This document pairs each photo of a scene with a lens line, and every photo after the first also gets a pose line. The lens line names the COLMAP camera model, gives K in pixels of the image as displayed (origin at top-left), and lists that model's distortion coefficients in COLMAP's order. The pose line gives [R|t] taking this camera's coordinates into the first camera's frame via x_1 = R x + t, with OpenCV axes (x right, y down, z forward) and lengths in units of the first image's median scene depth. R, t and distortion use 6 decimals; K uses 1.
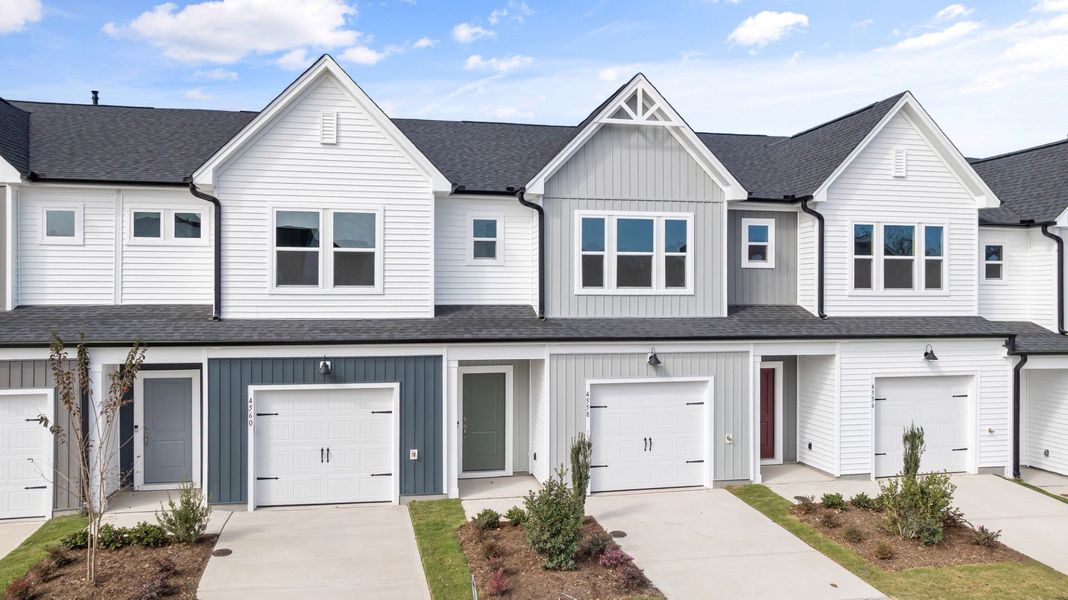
lens RADIAL K [[735.1, 0, 534.0], [0, 735.1, 300.0], [0, 0, 1]] dist [-0.005290, 0.000085]
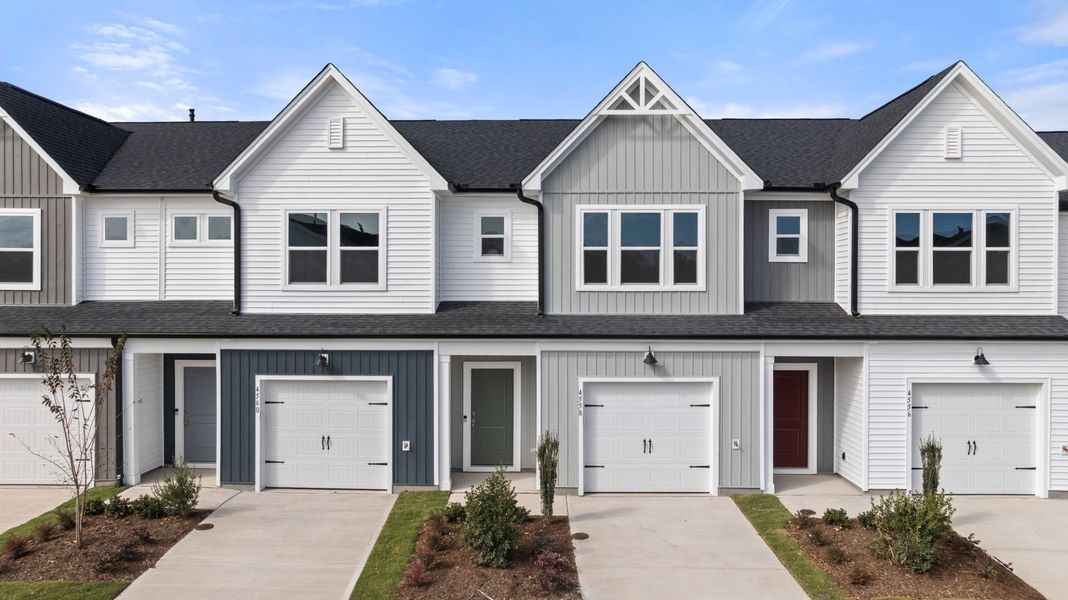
lens RADIAL K [[735.1, 0, 534.0], [0, 735.1, 300.0], [0, 0, 1]] dist [-0.005290, 0.000085]
pose [[0.977093, 0.001702, -0.212804, 0.213281], [-0.000890, 0.999992, 0.003914, 0.000887], [0.212809, -0.003635, 0.977087, 0.027039]]
